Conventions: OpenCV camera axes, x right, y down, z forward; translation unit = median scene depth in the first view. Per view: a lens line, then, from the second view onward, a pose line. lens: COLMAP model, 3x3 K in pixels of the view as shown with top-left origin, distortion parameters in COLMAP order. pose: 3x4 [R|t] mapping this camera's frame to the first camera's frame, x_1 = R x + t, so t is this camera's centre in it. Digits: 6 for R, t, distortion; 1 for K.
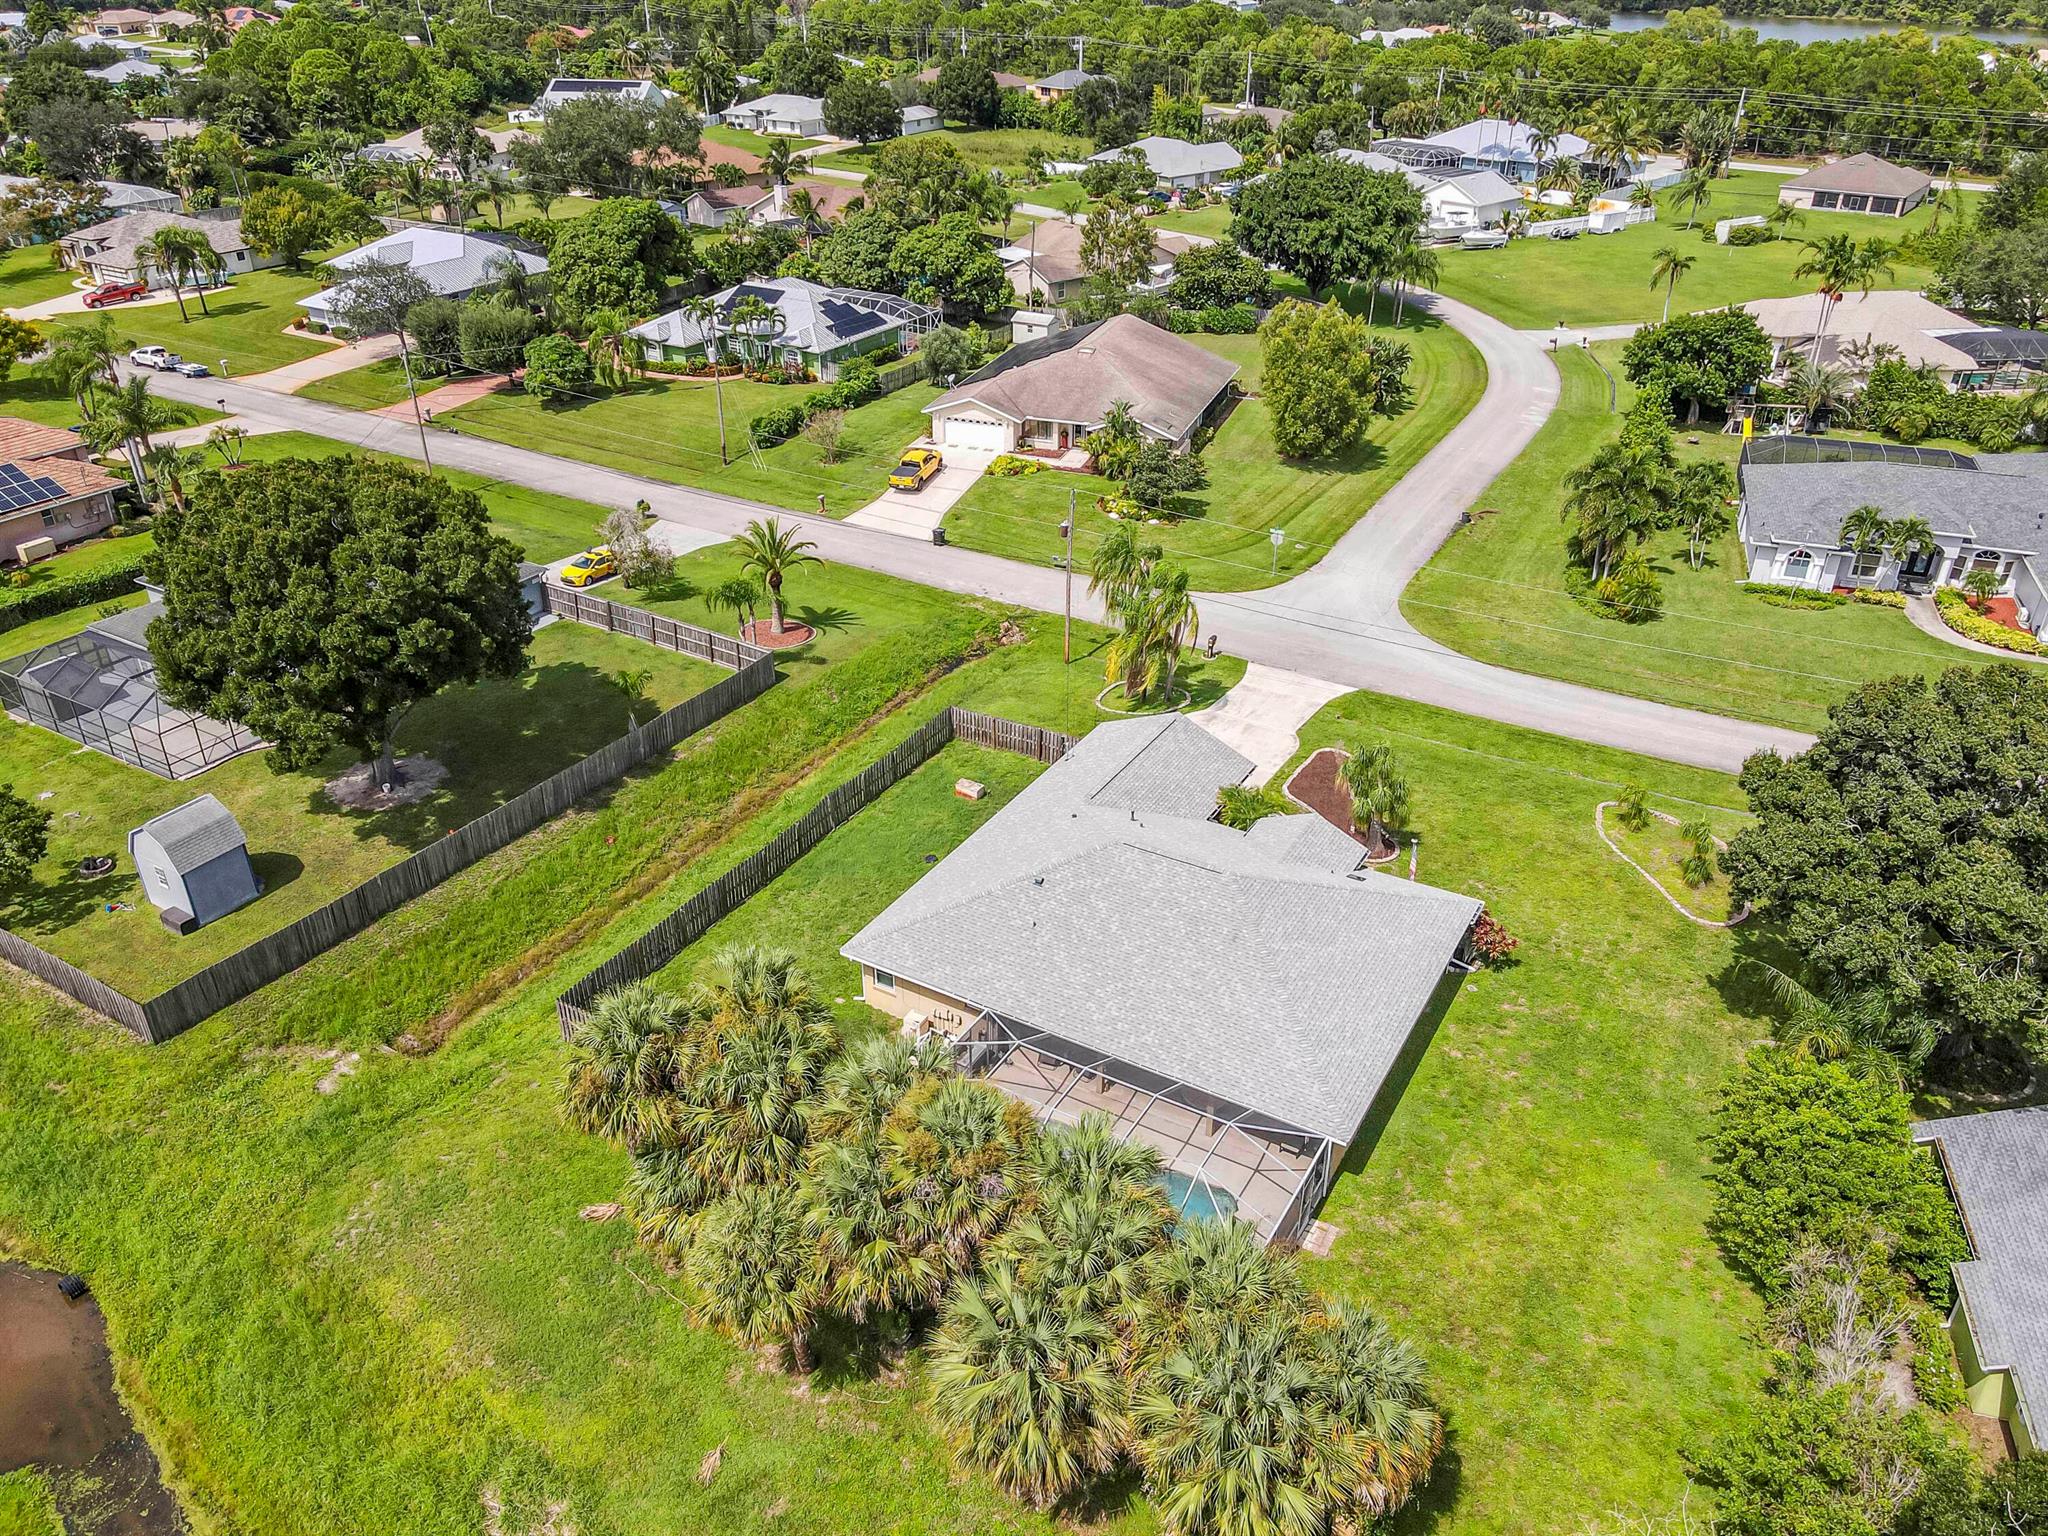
lens RADIAL K [[1496.7, 0, 1031.0], [0, 1496.7, 761.1], [0, 0, 1]] dist [0.015400, 0.011387]
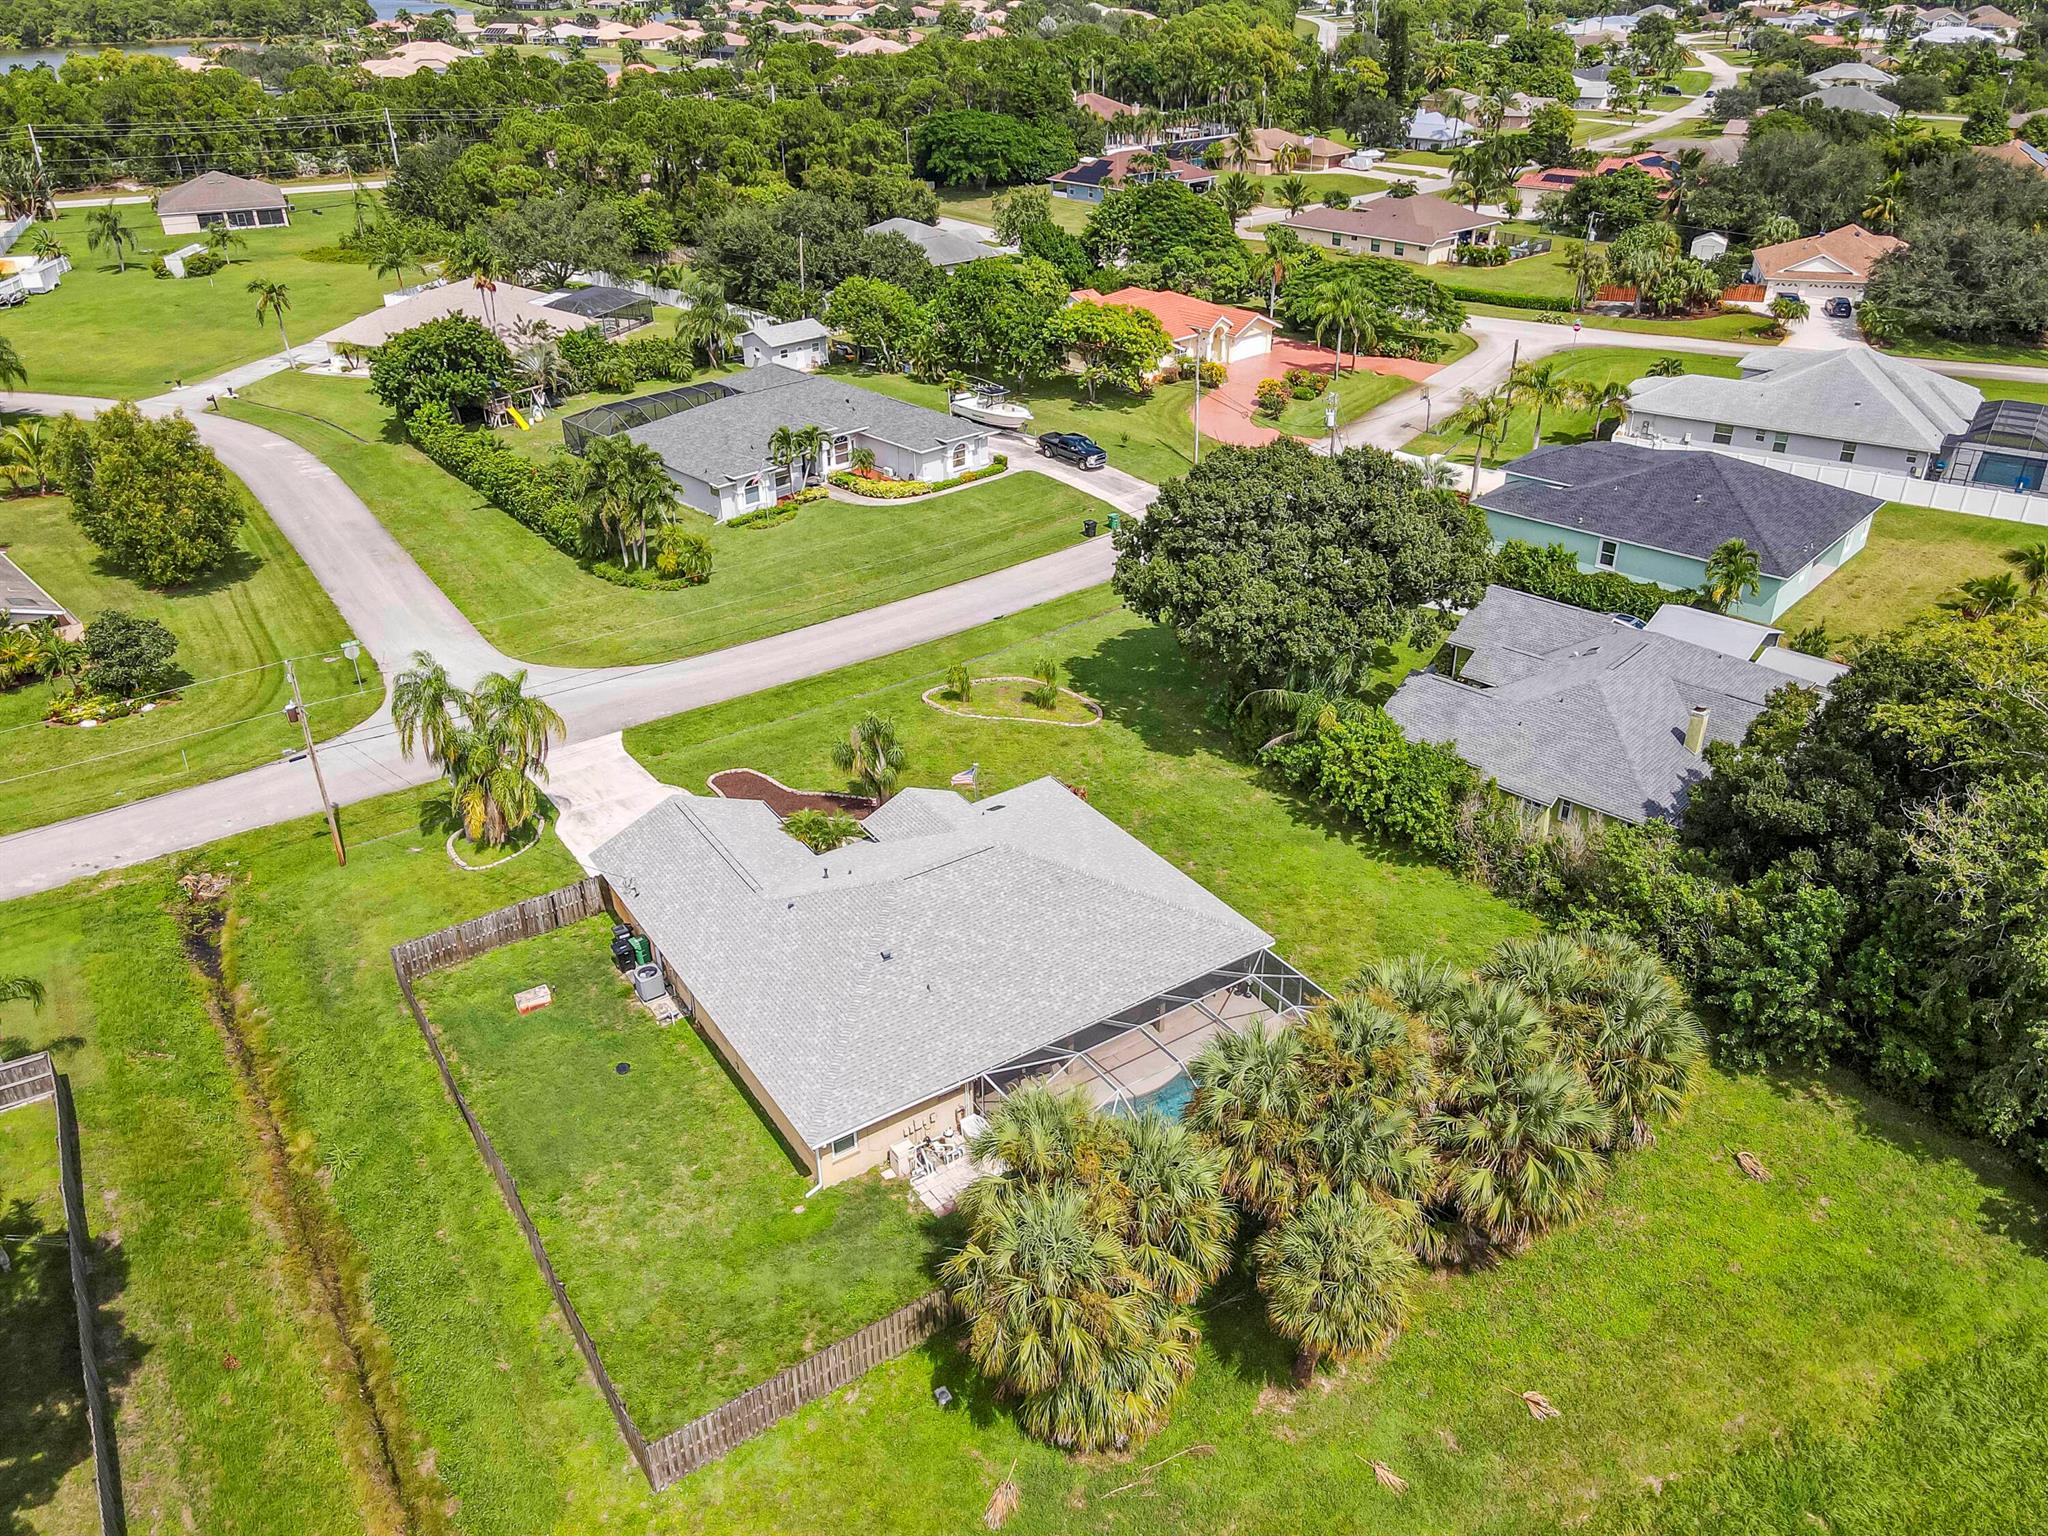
lens RADIAL K [[1496.7, 0, 1031.0], [0, 1496.7, 761.1], [0, 0, 1]] dist [0.015400, 0.011387]
pose [[0.444513, -0.446566, 0.776522, -0.402711], [0.453621, 0.859723, 0.234743, -0.131211], [-0.772422, 0.247900, 0.584730, 0.216731]]
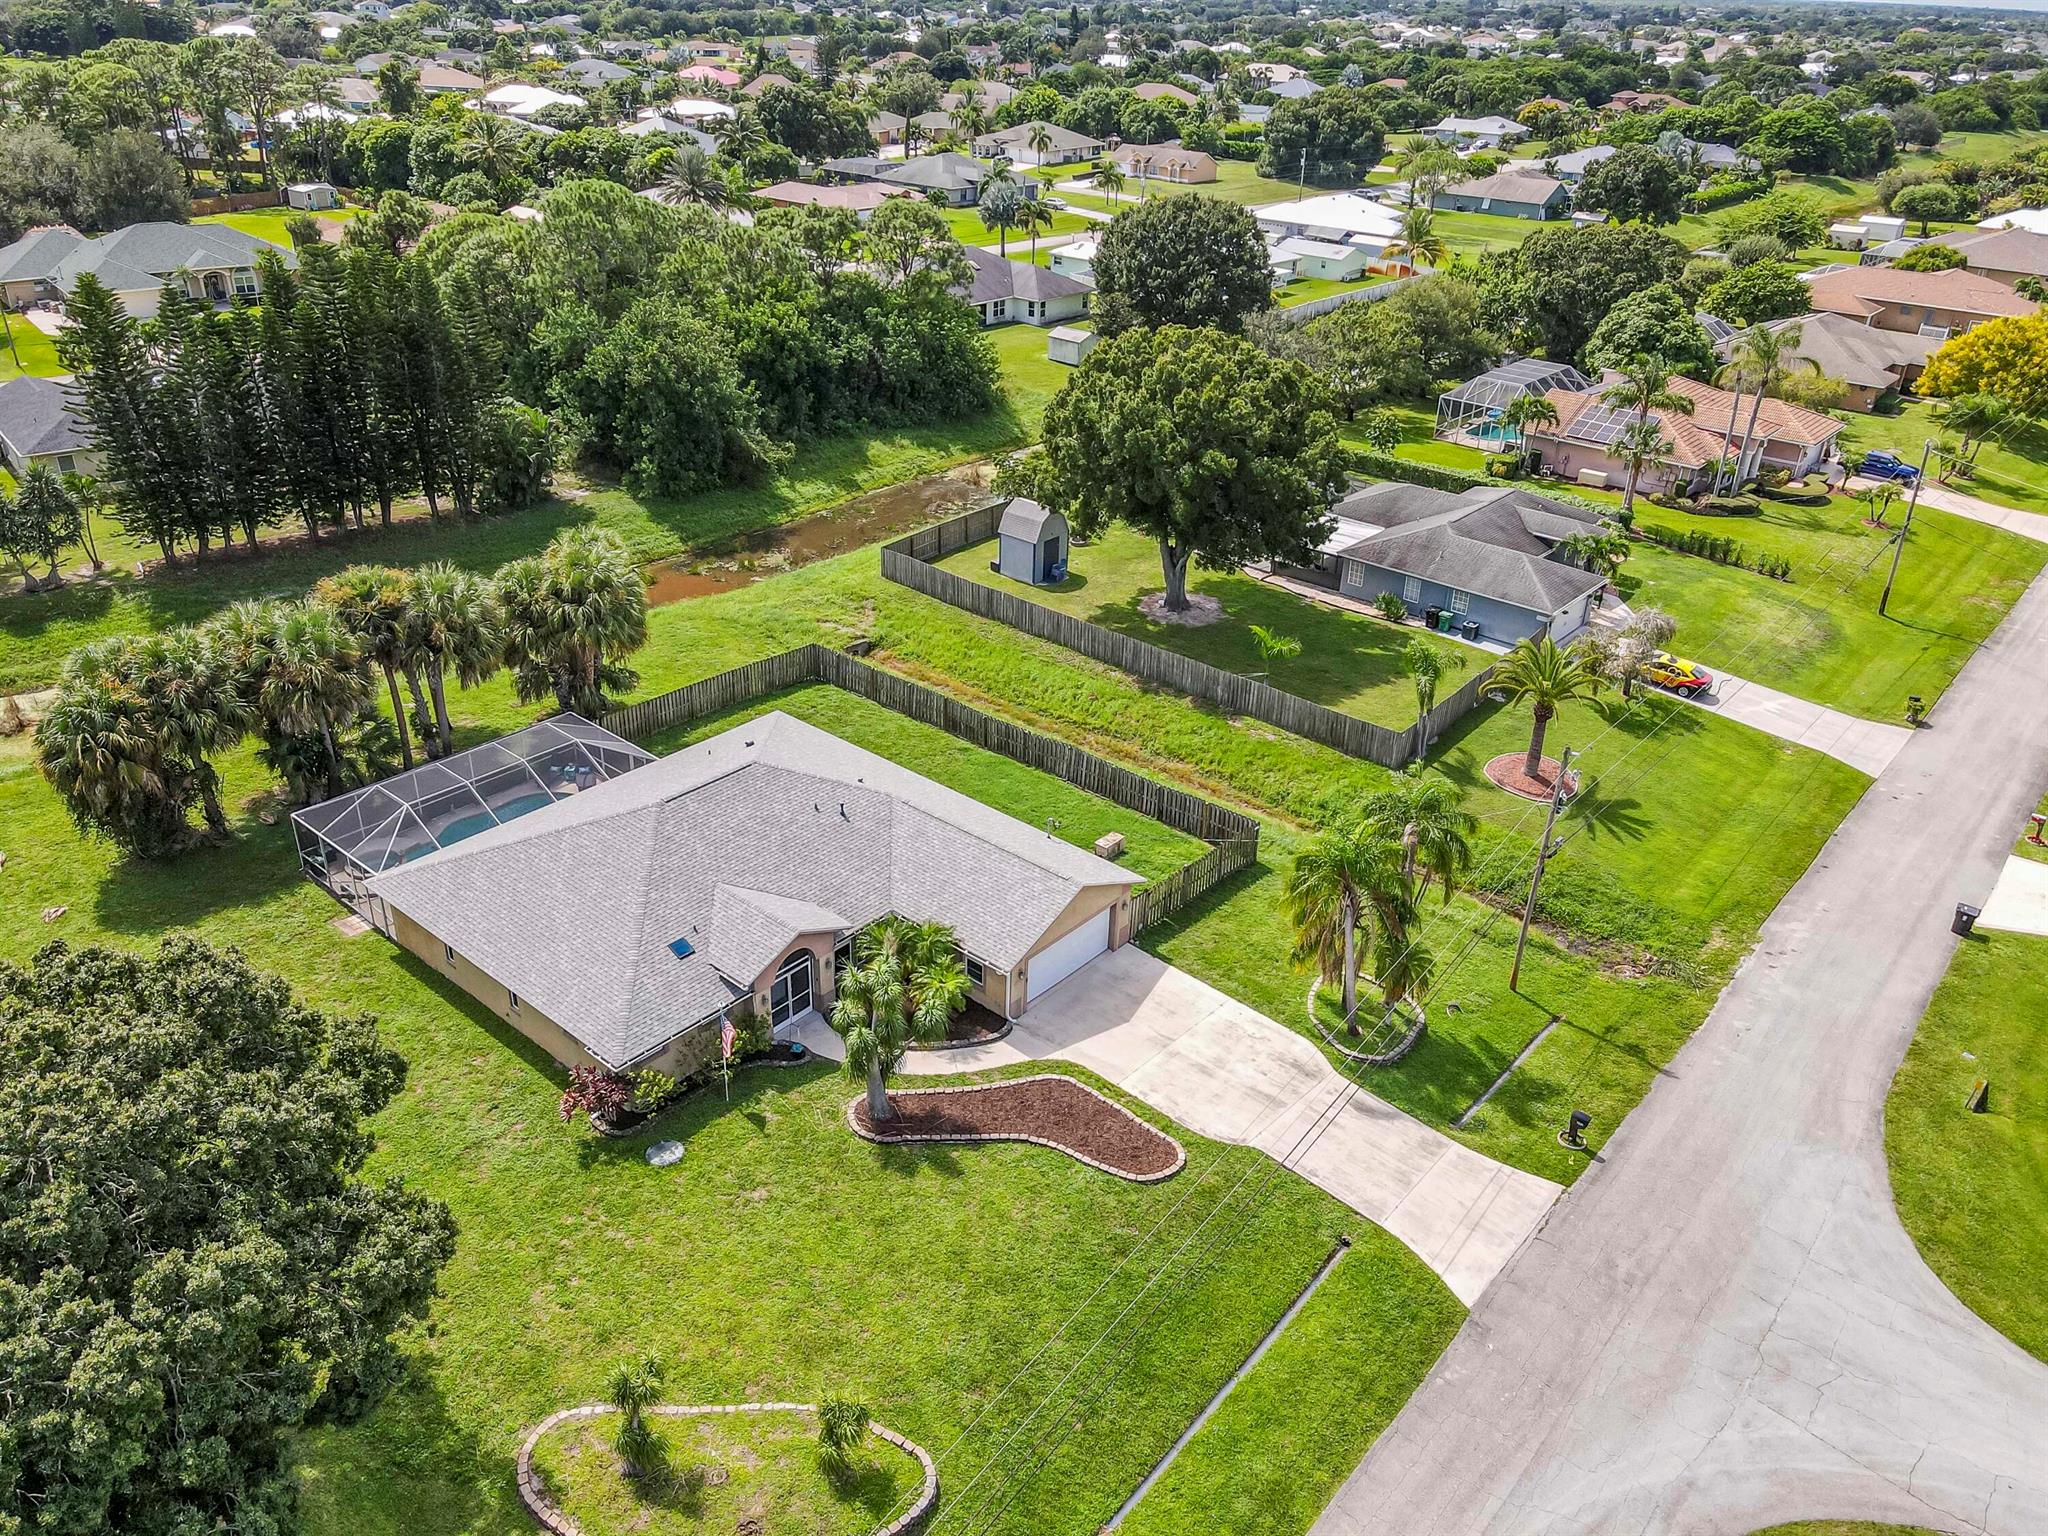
lens RADIAL K [[1496.7, 0, 1031.0], [0, 1496.7, 761.1], [0, 0, 1]] dist [0.015400, 0.011387]
pose [[-0.183619, 0.445839, -0.876077, 0.579572], [-0.511408, 0.717794, 0.472476, -0.330480], [0.839491, 0.534789, 0.096205, 0.678139]]
